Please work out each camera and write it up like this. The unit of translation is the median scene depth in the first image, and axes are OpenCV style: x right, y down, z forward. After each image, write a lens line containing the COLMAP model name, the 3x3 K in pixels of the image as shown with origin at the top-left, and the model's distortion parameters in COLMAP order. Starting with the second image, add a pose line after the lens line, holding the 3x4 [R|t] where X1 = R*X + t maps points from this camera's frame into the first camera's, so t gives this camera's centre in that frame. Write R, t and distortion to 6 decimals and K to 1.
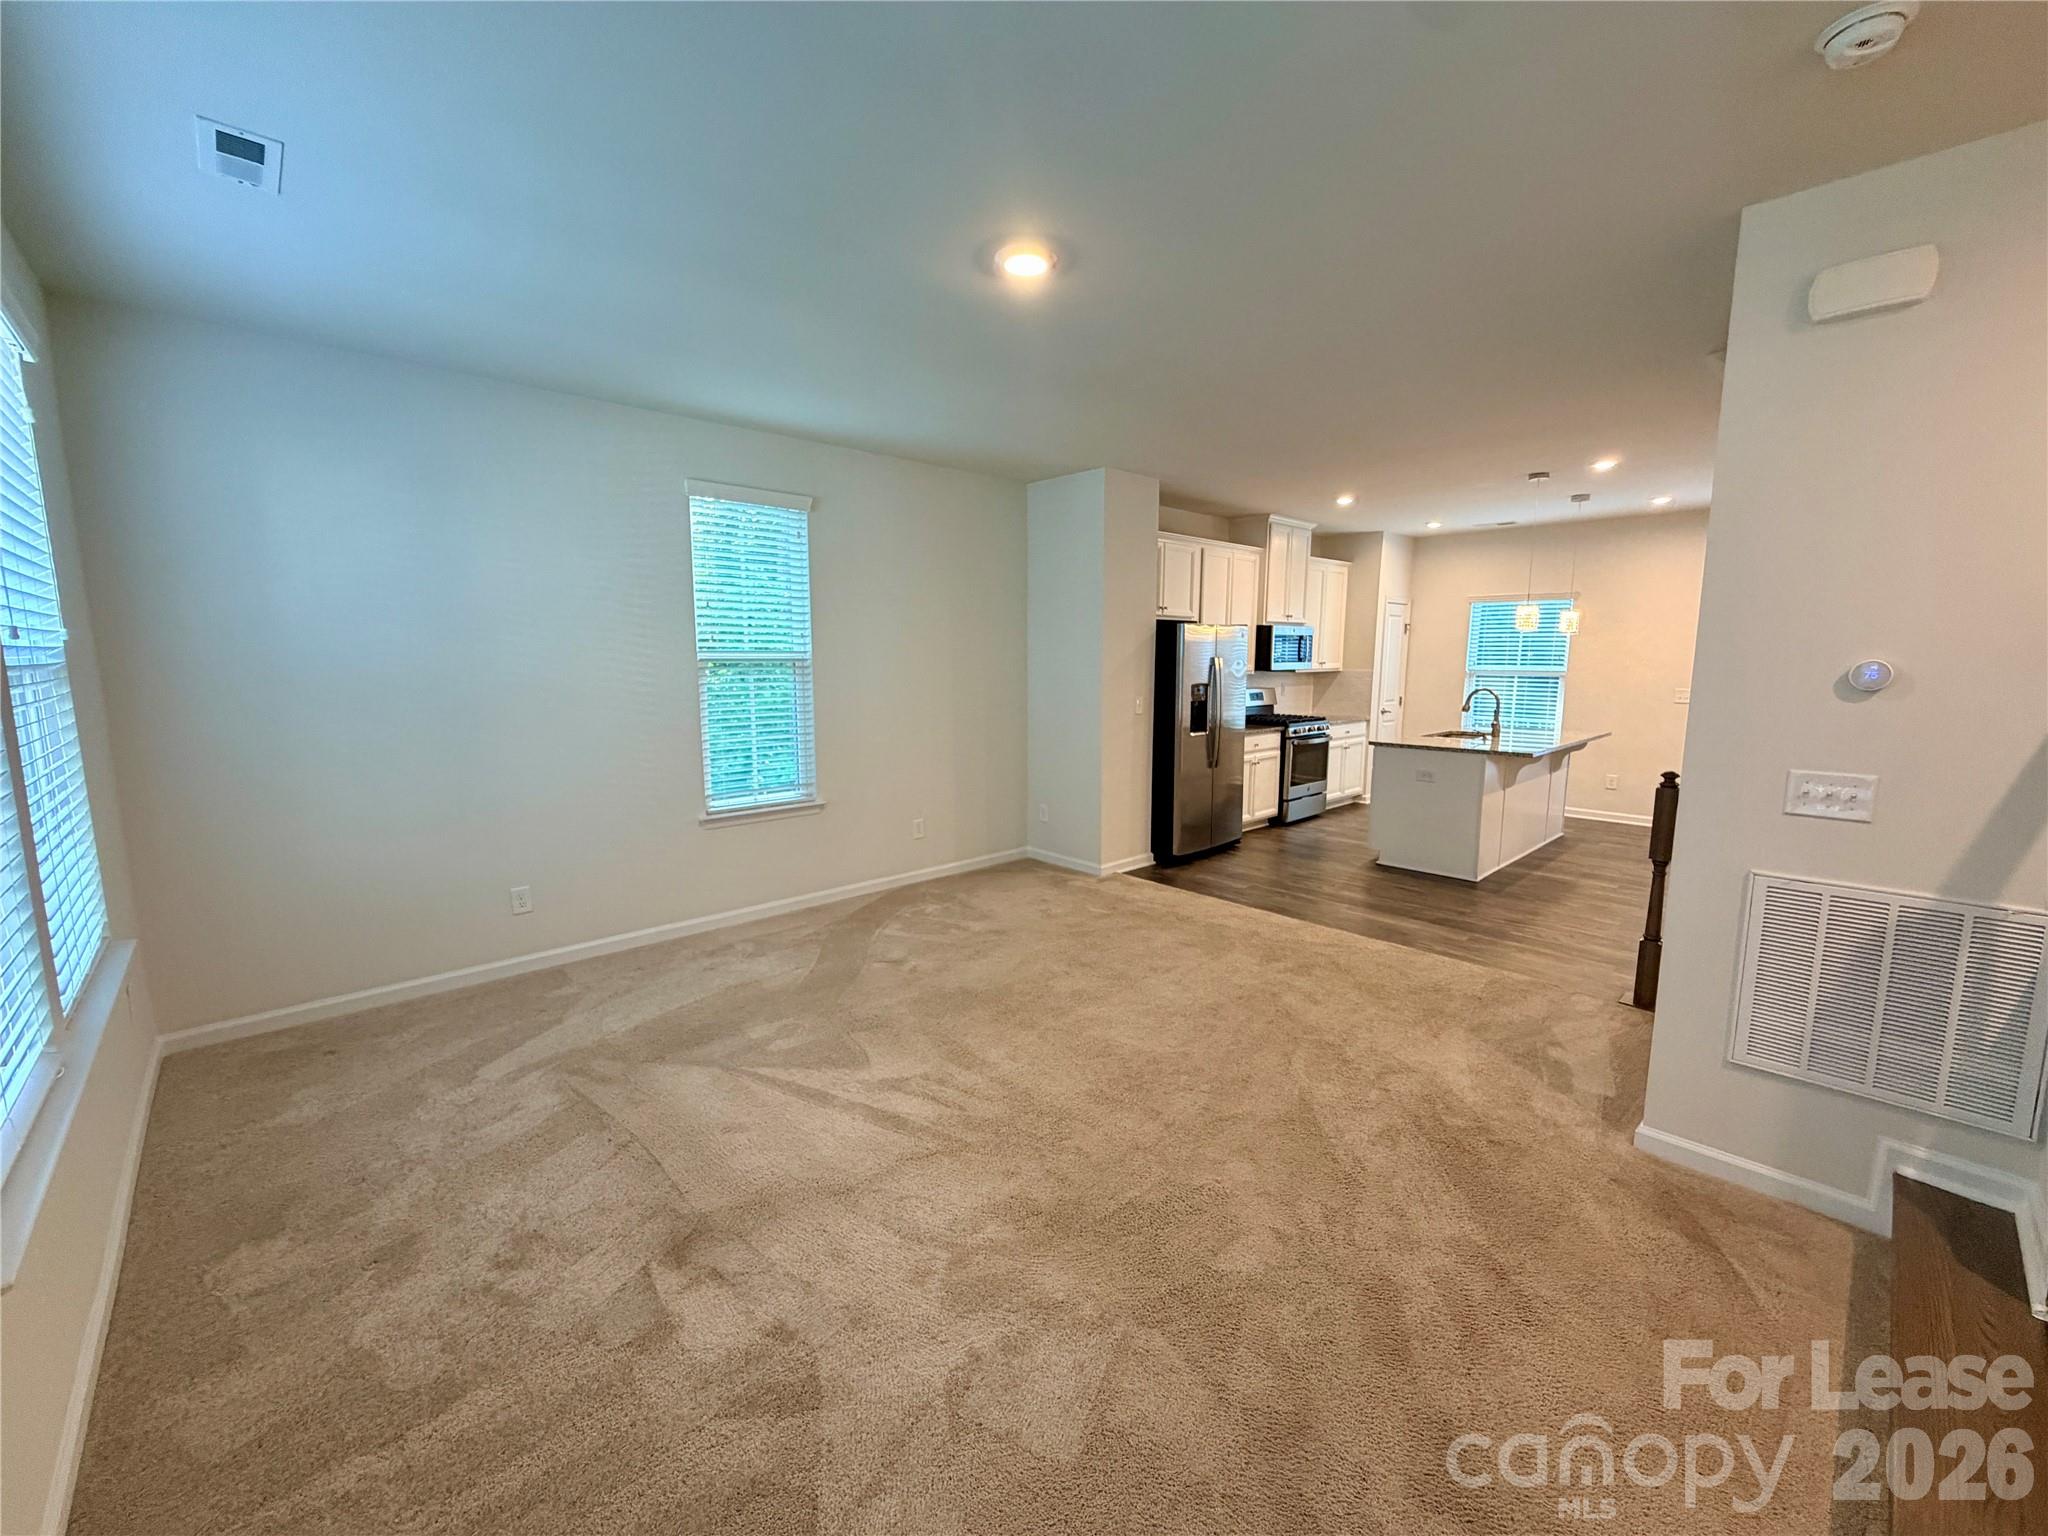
lens RADIAL K [[820.3, 0, 1016.4], [0, 820.3, 765.0], [0, 0, 1]] dist [0.000859, 0.000031]
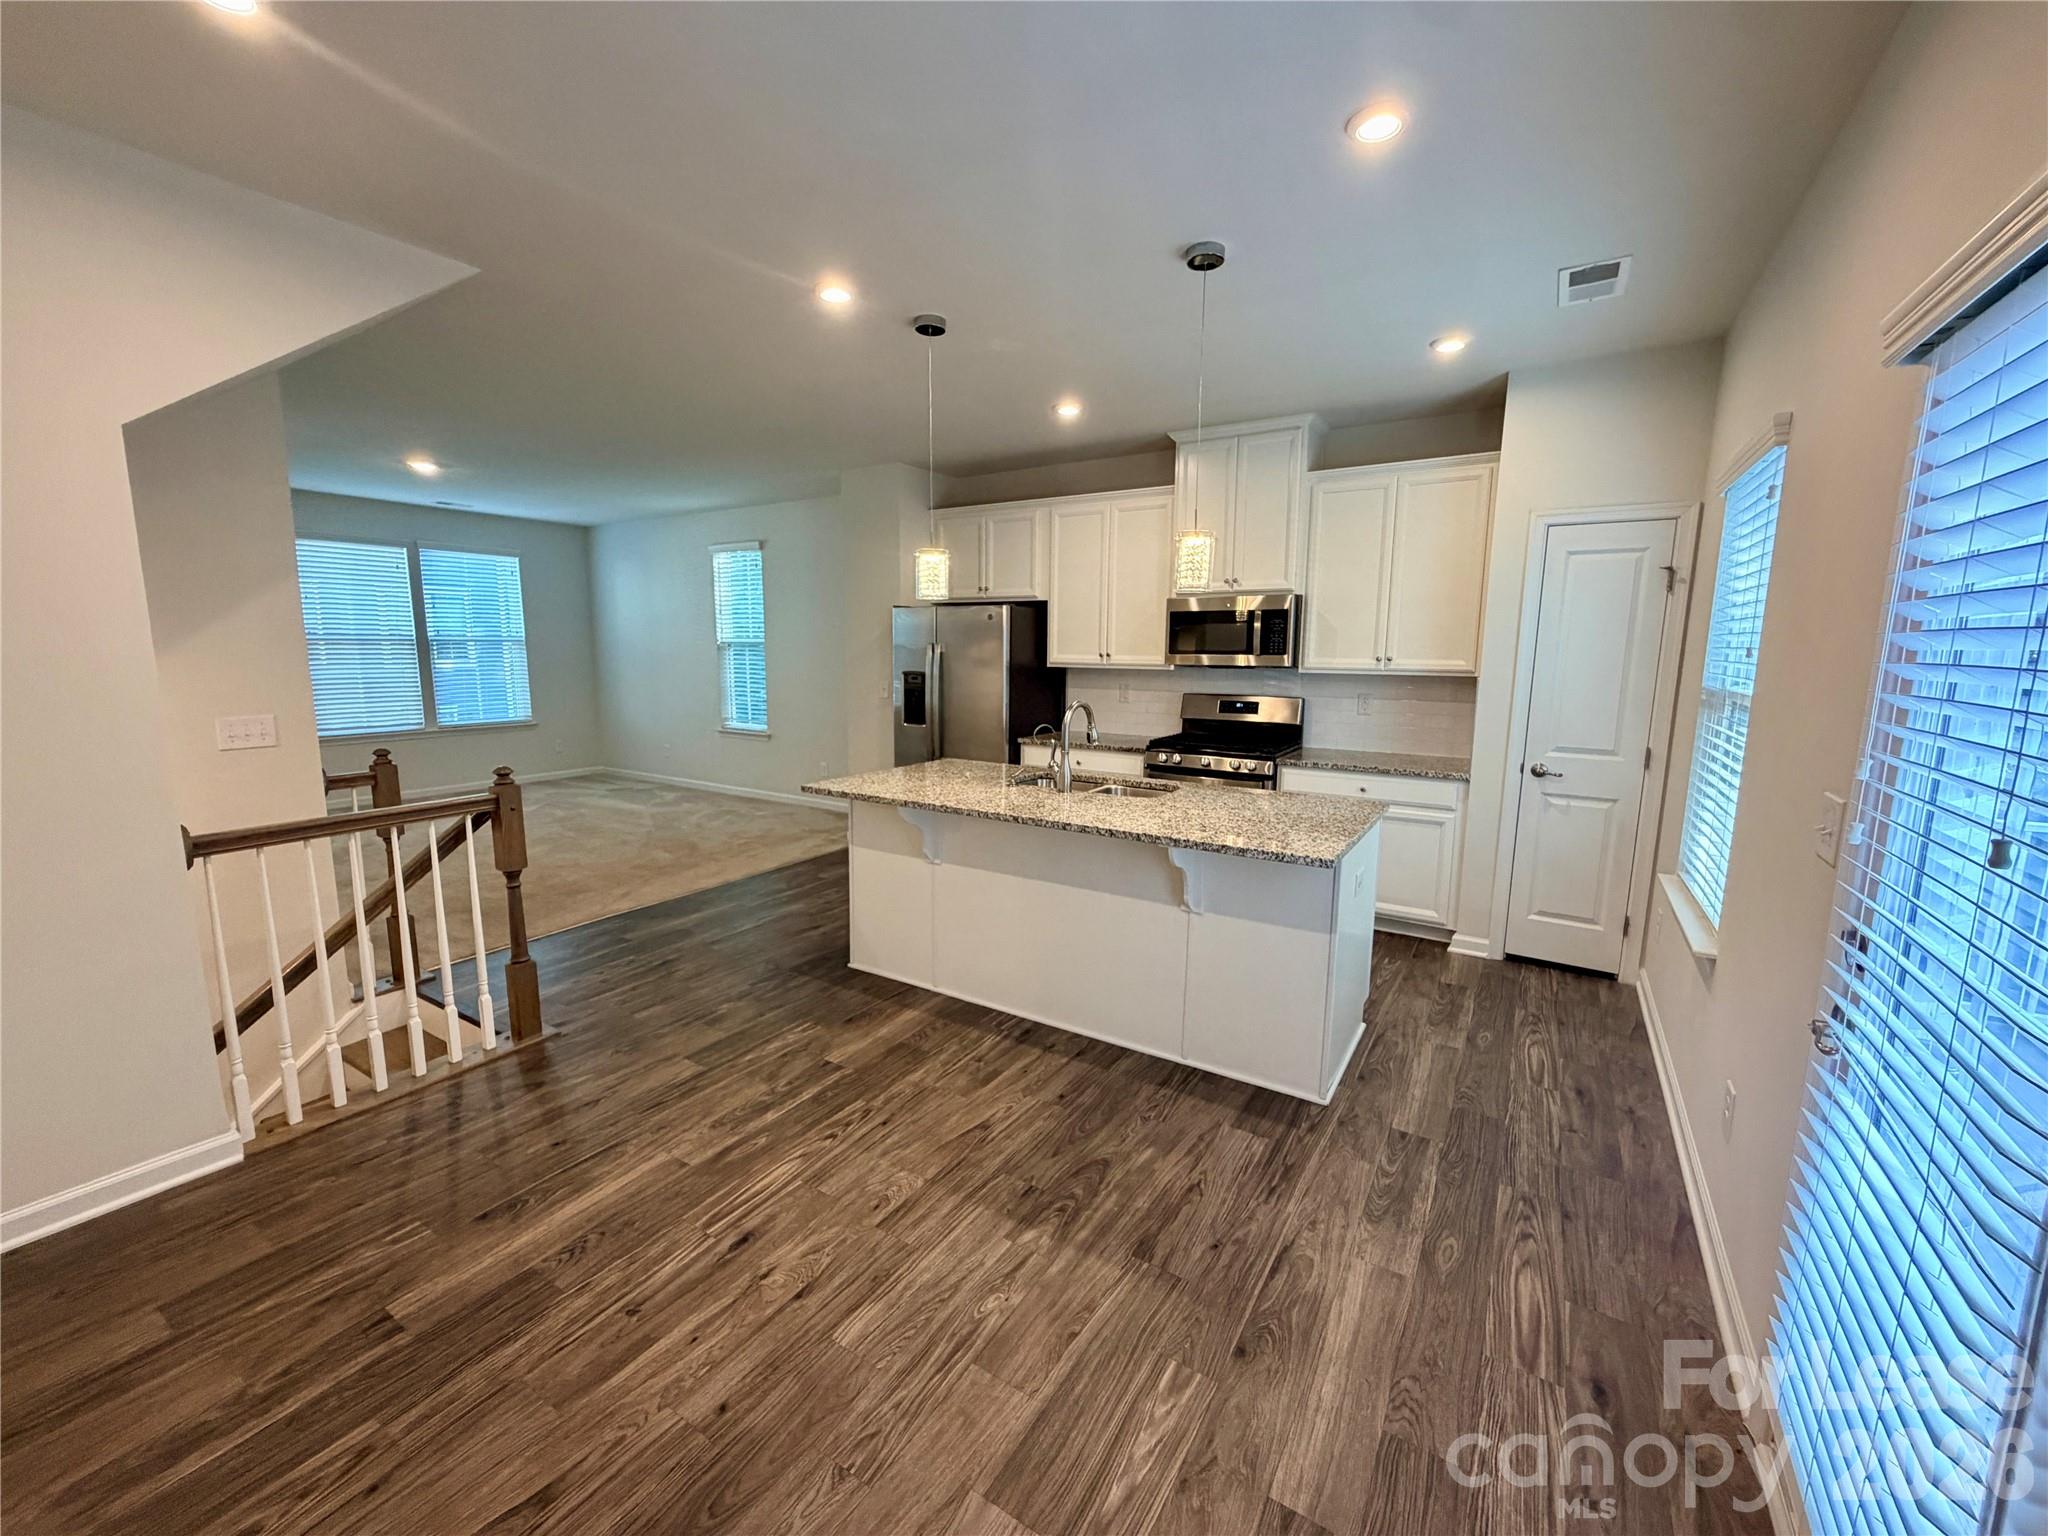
lens RADIAL K [[820.3, 0, 1016.4], [0, 820.3, 765.0], [0, 0, 1]] dist [0.000859, 0.000031]
pose [[0.249197, 0.143590, -0.957749, 0.945784], [-0.135998, 0.984336, 0.112191, -0.093104], [0.958856, 0.102295, 0.264822, 0.712235]]
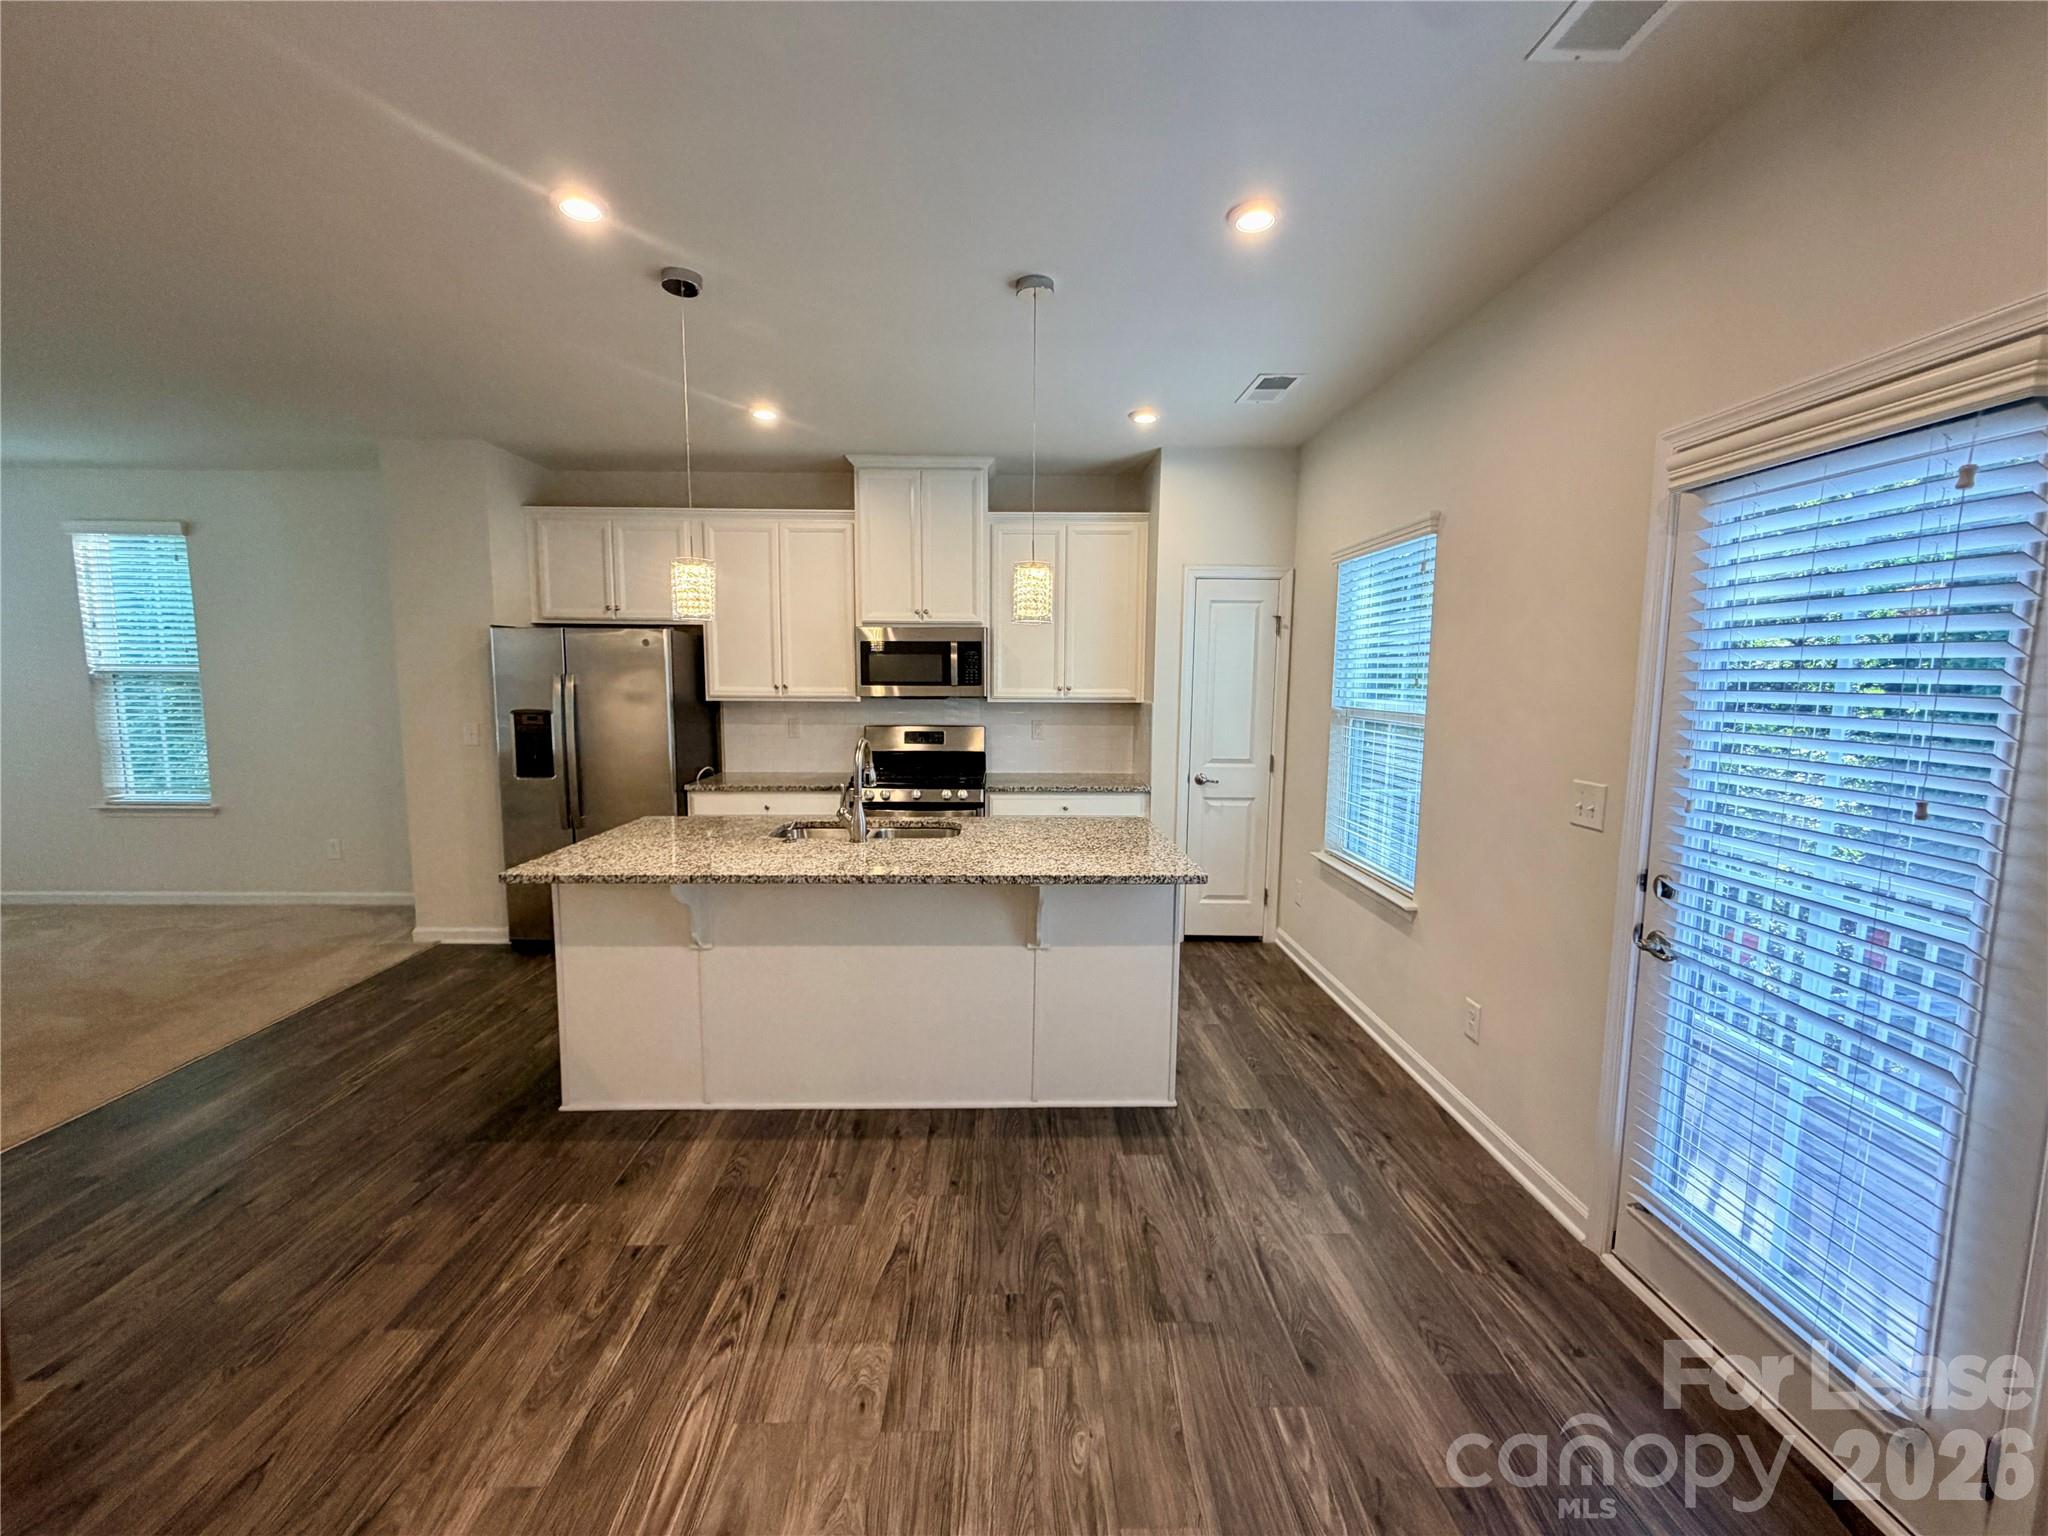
lens RADIAL K [[820.3, 0, 1016.4], [0, 820.3, 765.0], [0, 0, 1]] dist [0.000859, 0.000031]
pose [[0.746349, 0.076334, -0.661163, 0.838100], [-0.095096, 0.995439, 0.007578, -0.078435], [0.658726, 0.057218, 0.750204, 0.602362]]
